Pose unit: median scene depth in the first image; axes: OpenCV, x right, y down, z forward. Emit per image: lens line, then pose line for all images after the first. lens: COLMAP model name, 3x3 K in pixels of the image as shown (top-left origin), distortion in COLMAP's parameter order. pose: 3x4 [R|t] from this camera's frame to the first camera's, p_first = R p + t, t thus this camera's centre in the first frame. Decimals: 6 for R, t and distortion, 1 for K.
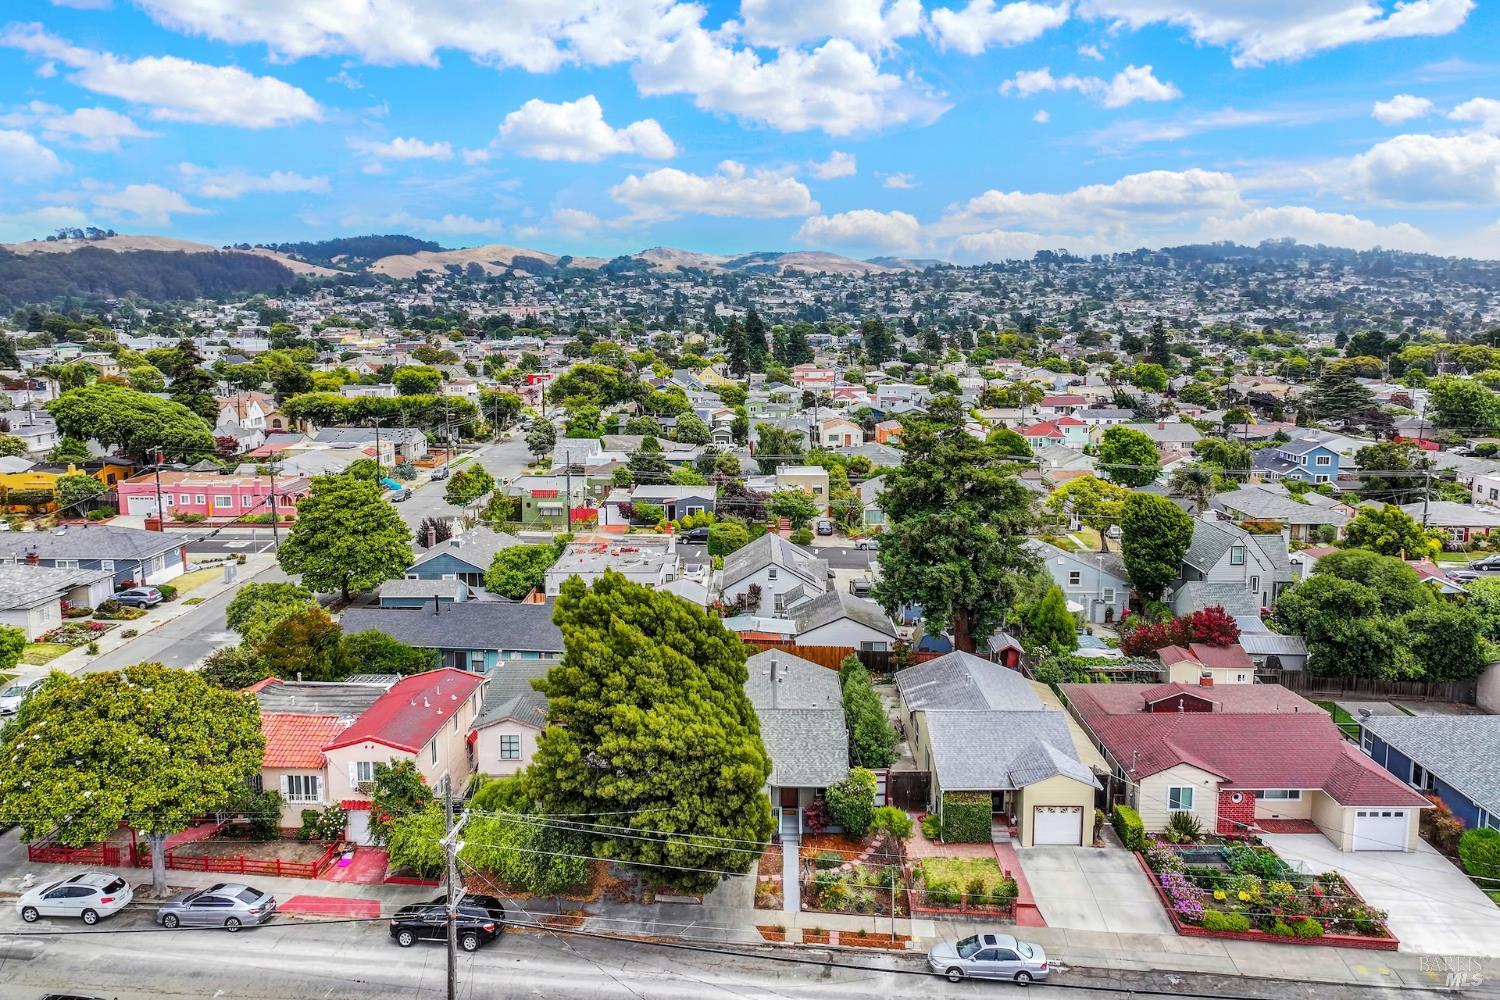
lens RADIAL K [[1037.1, 0, 757.3], [0, 1037.1, 456.1], [0, 0, 1]] dist [0.008213, 0.002095]
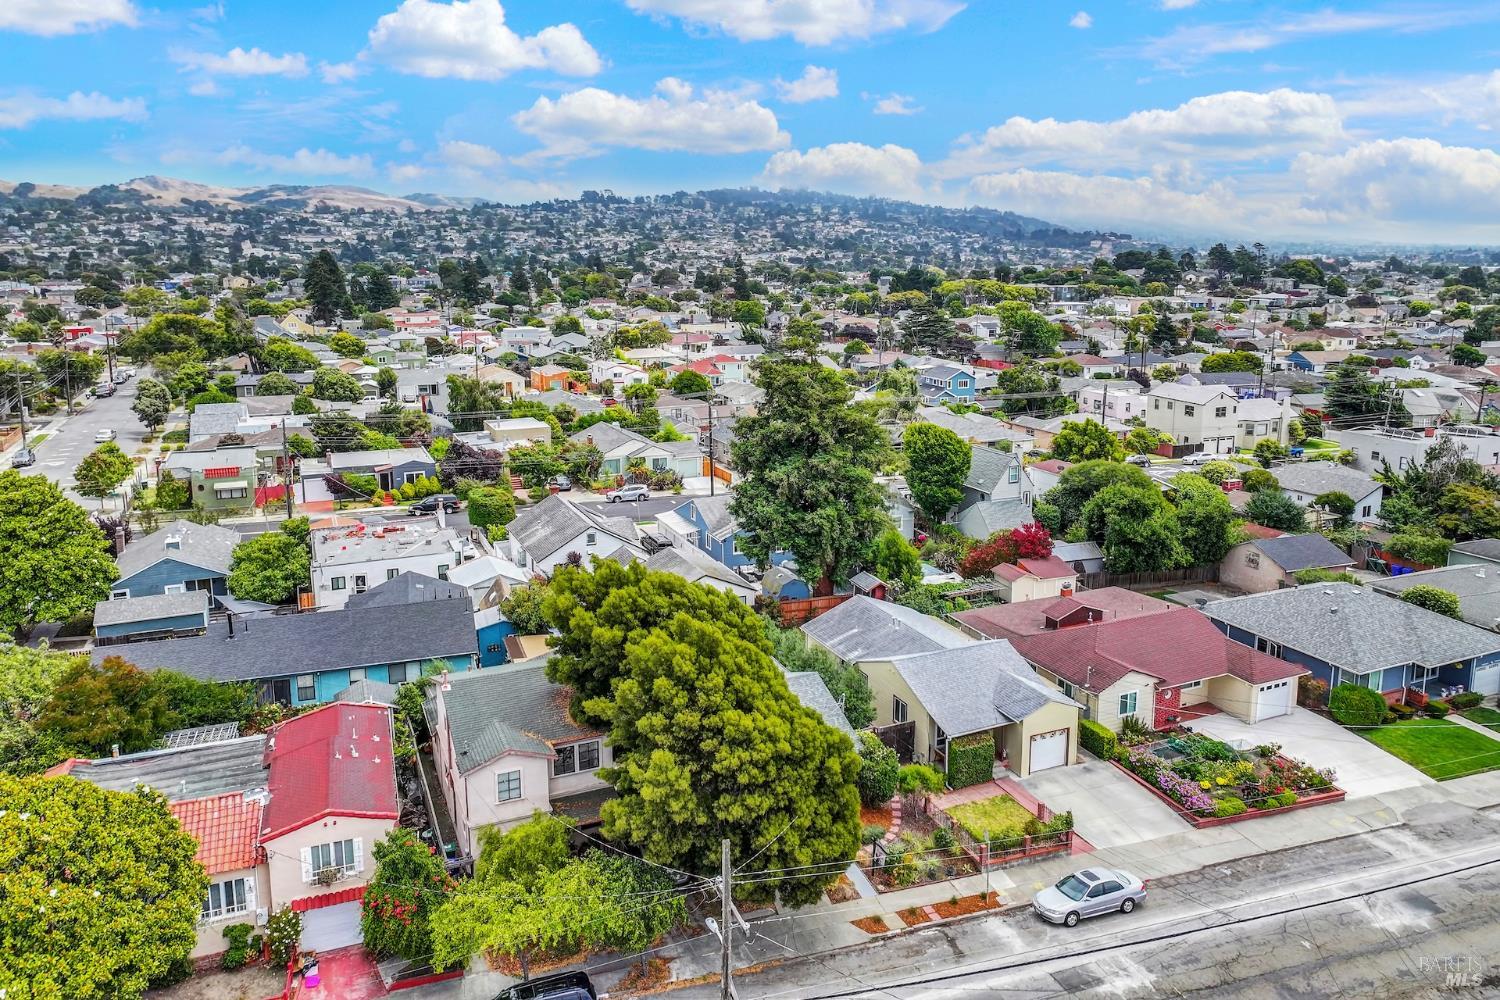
lens RADIAL K [[1038.3, 0, 756.4], [0, 1038.3, 439.6], [0, 0, 1]] dist [0.003353, 0.009066]
pose [[0.913183, -0.073110, 0.400938, -0.147796], [0.056664, 0.996999, 0.052742, -0.009439], [-0.403591, -0.025444, 0.914586, 0.072579]]
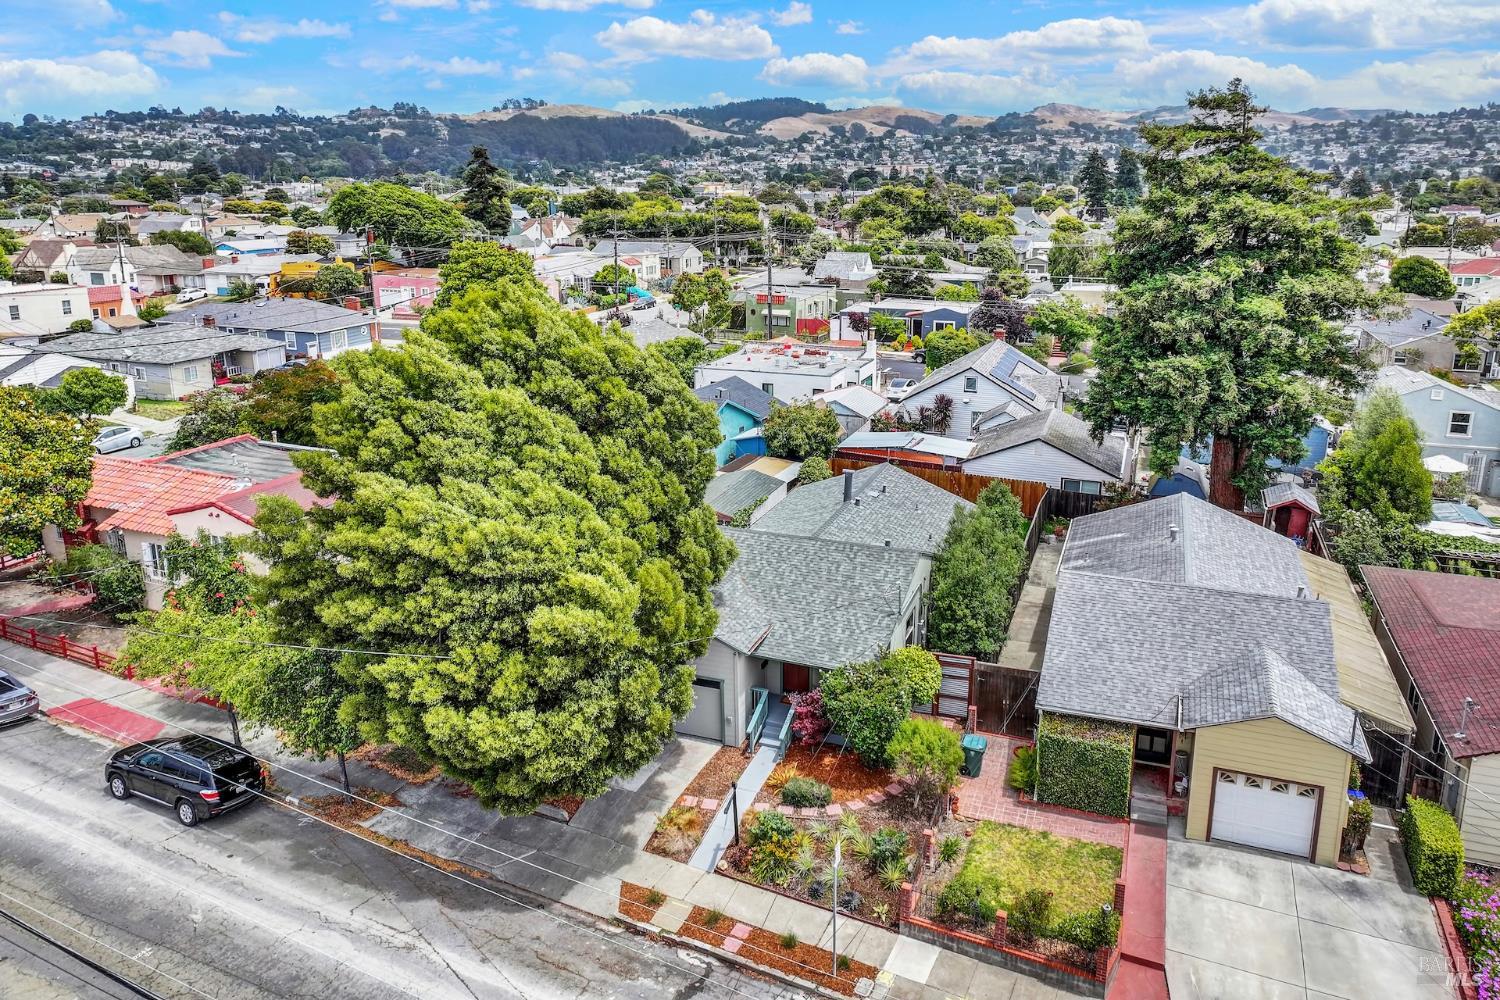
lens RADIAL K [[1038.3, 0, 756.4], [0, 1038.3, 439.6], [0, 0, 1]] dist [0.003353, 0.009066]
pose [[0.936764, 0.080112, -0.340668, 0.086680], [-0.041470, 0.991998, 0.119248, 0.049768], [0.347495, -0.097580, 0.932591, 0.183977]]
